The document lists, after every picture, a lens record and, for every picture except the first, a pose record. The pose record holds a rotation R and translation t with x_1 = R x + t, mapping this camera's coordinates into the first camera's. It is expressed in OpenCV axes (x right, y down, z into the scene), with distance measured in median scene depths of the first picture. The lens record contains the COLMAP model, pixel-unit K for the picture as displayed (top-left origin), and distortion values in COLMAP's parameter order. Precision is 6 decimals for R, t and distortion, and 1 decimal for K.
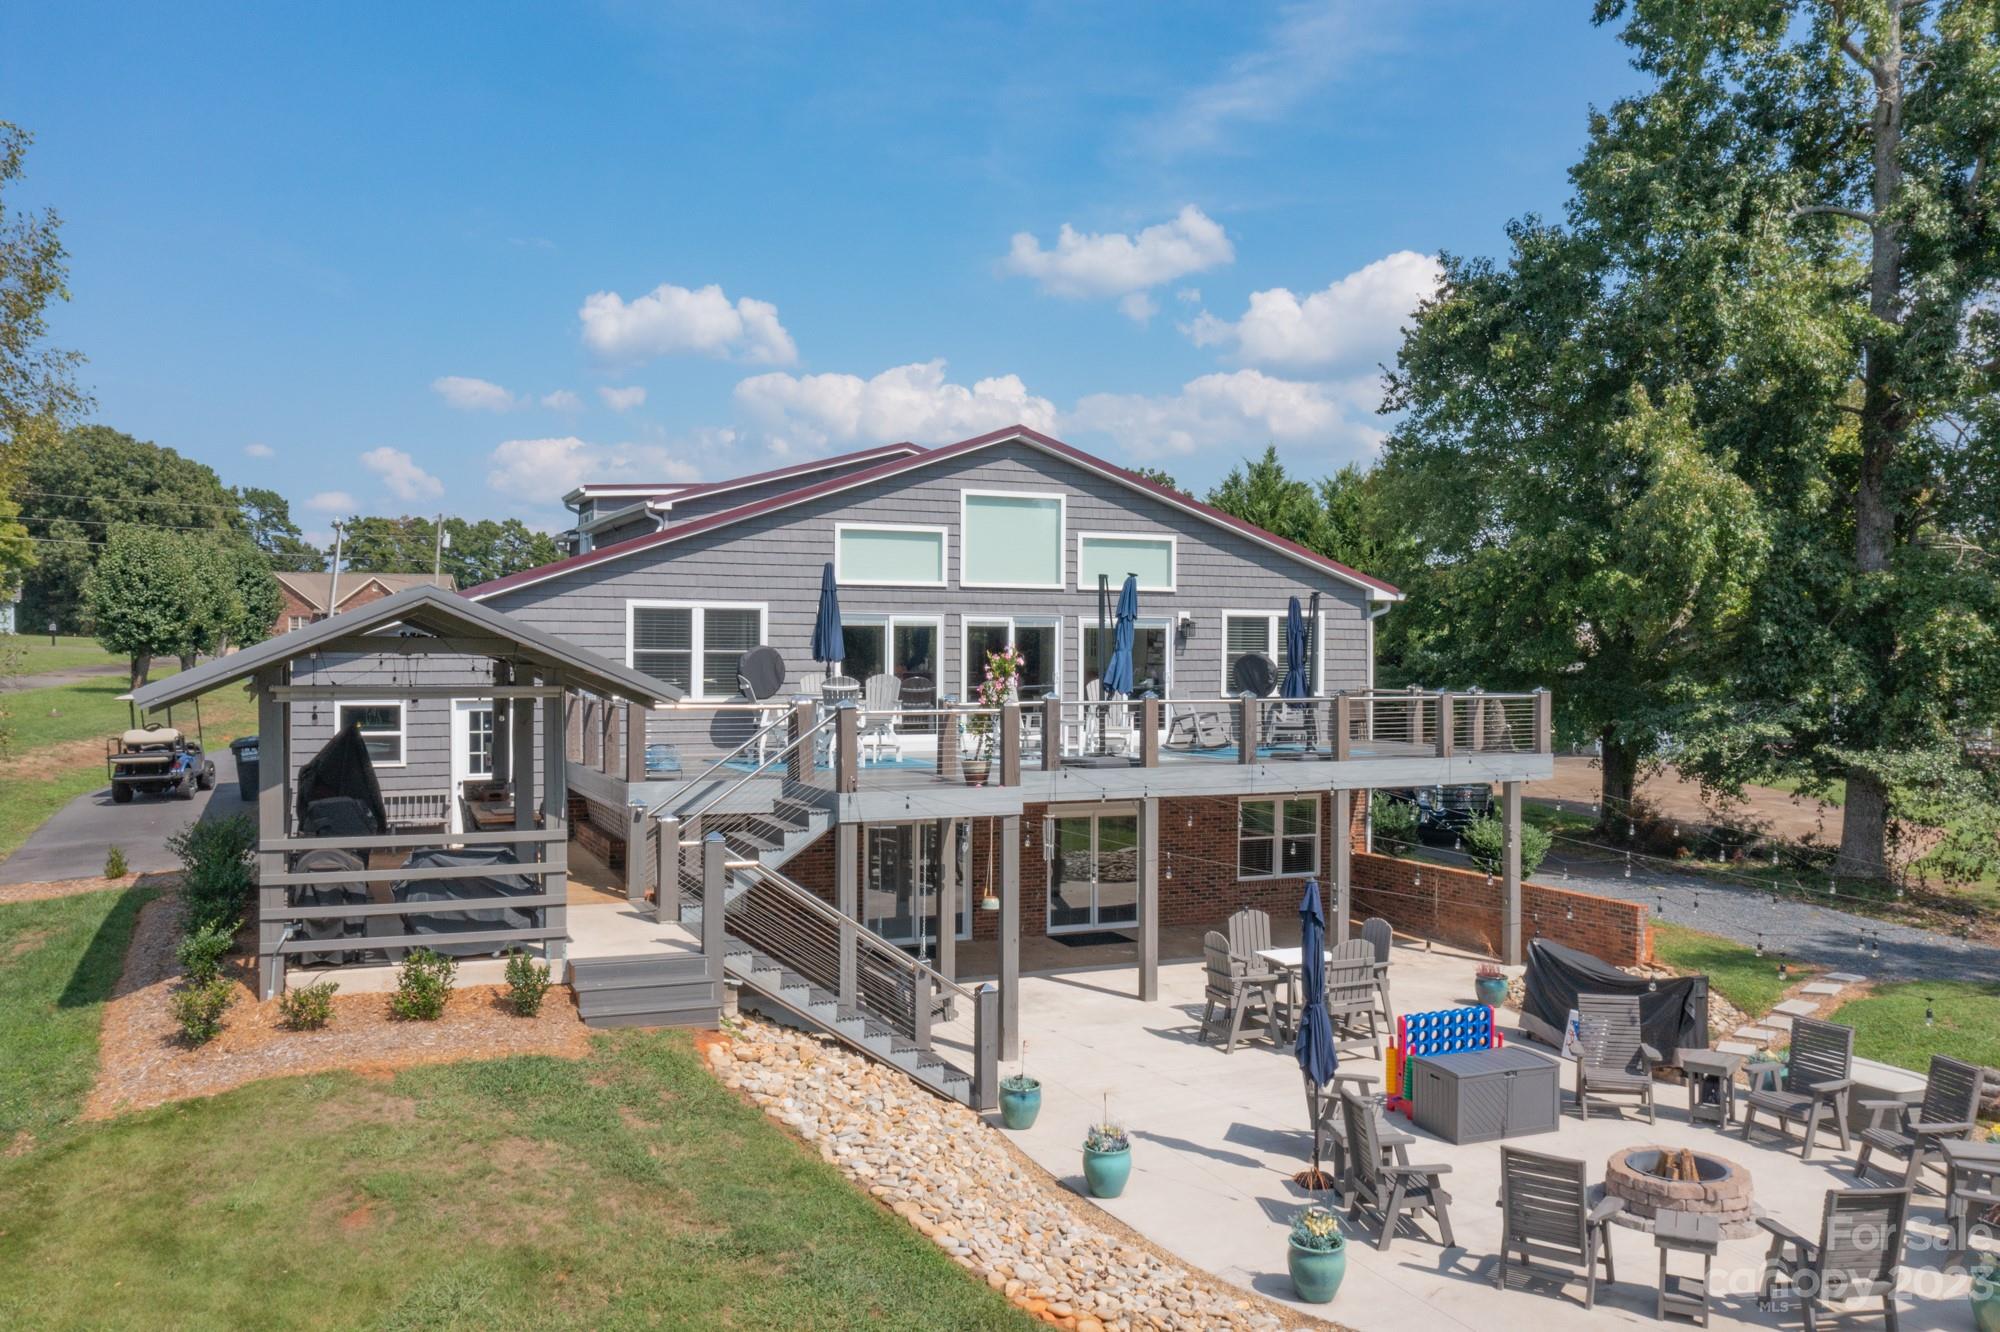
lens RADIAL K [[1578.6, 0, 976.8], [0, 1578.6, 661.1], [0, 0, 1]] dist [-0.012999, -0.004869]
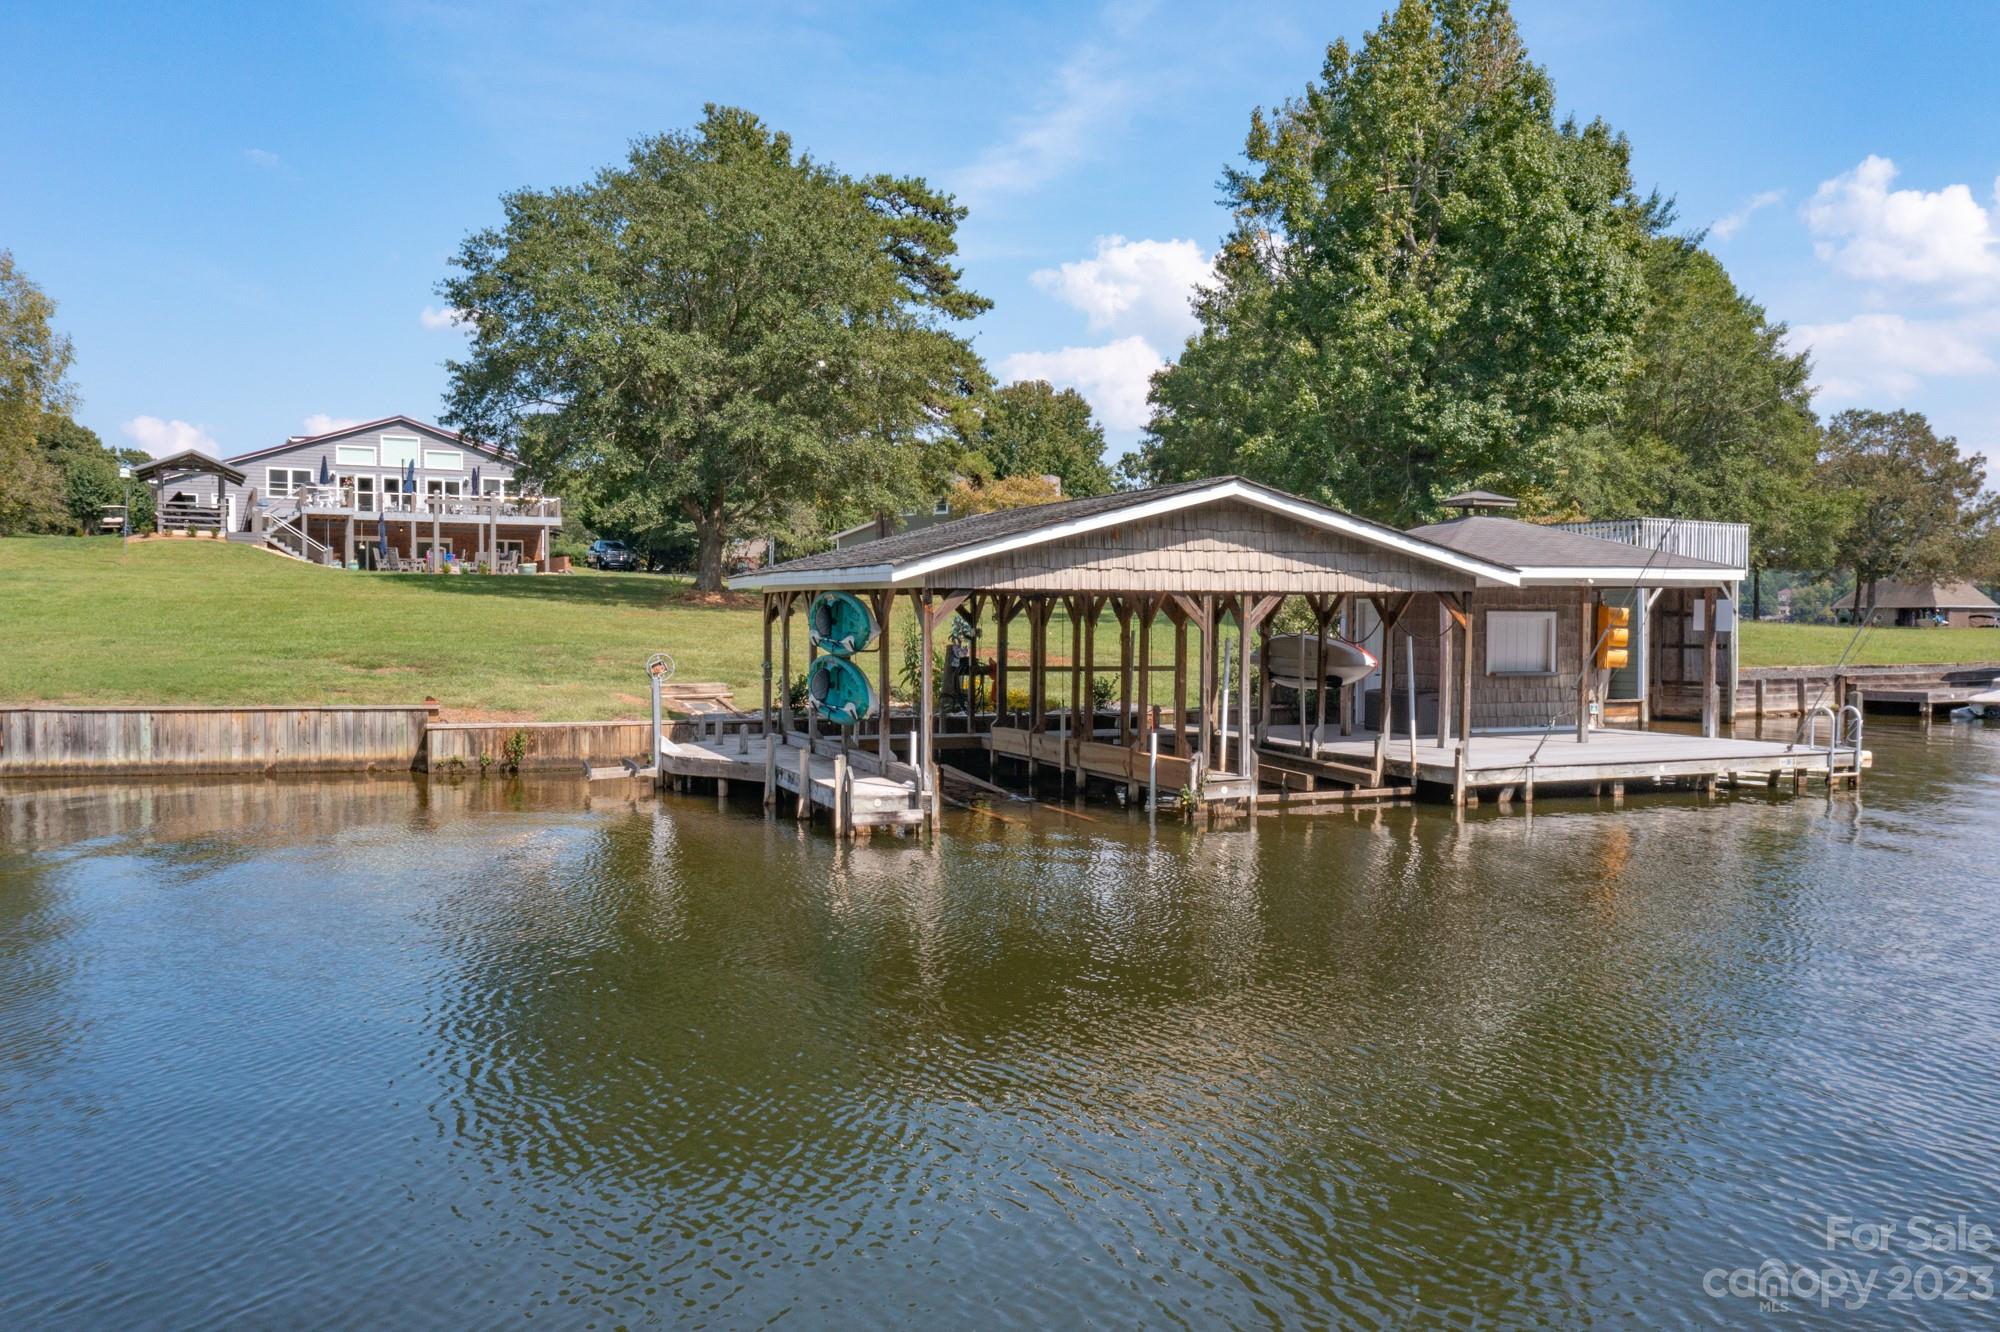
lens RADIAL K [[1596.3, 0, 1000.4], [0, 1596.3, 631.5], [0, 0, 1]] dist [0.005275, 0.001875]
pose [[0.997269, -0.000493, 0.073849, 1.003896], [0.000843, 0.999989, -0.004706, 0.304955], [-0.073846, 0.004756, 0.997258, -2.323194]]
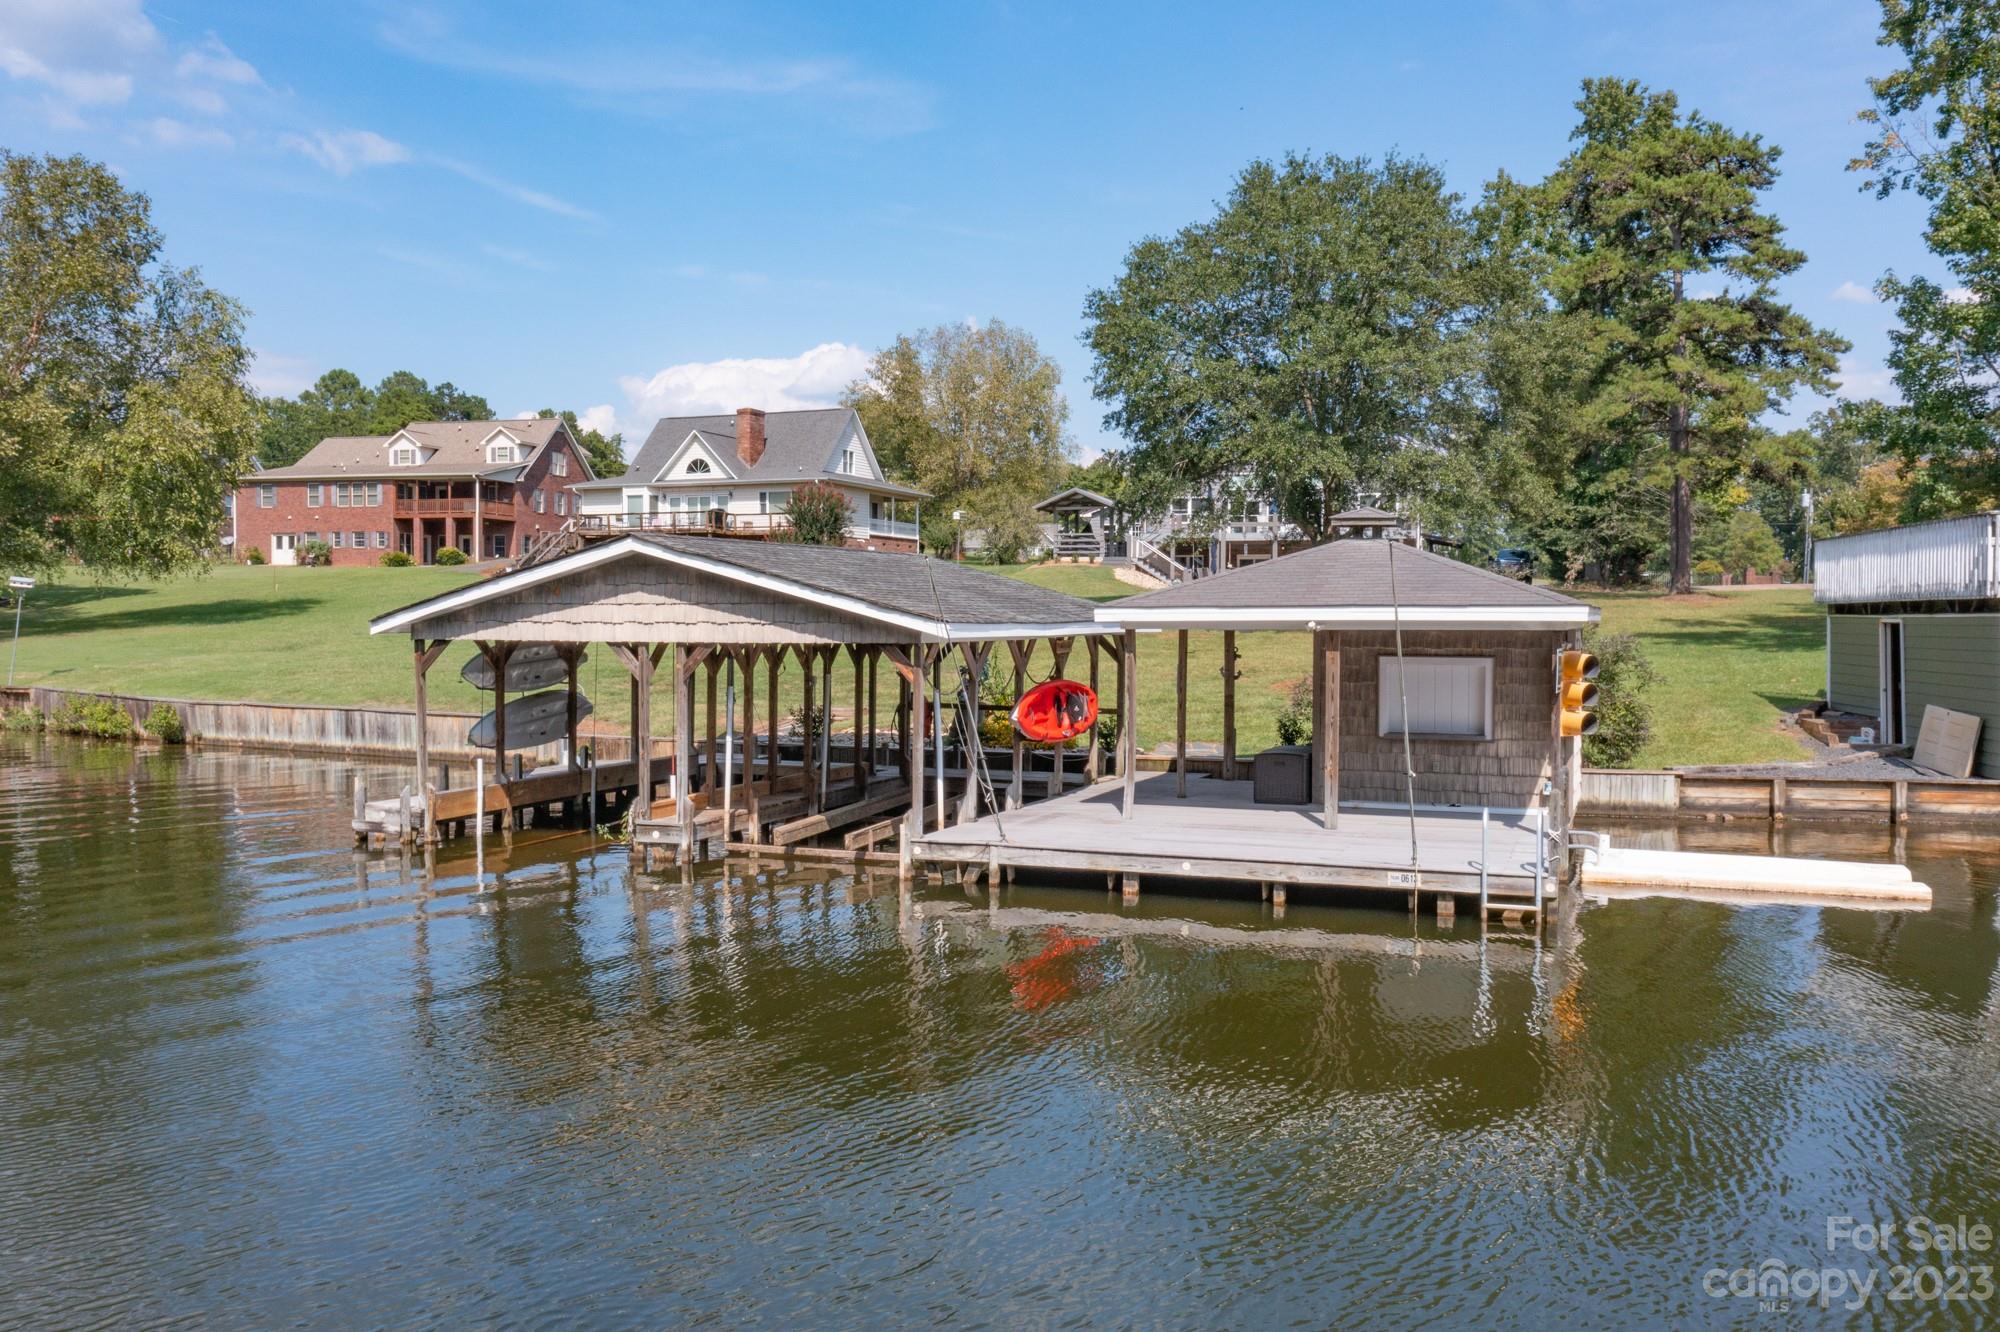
lens RADIAL K [[1596.0, 0, 1000.0], [0, 1596.0, 666.0], [0, 0, 1]] dist [-0.001824, 0.001870]
pose [[0.769772, 0.018956, -0.638038, 1.791890], [-0.009463, 0.999788, 0.018286, 0.278011], [0.638249, -0.008038, 0.769788, -2.066766]]
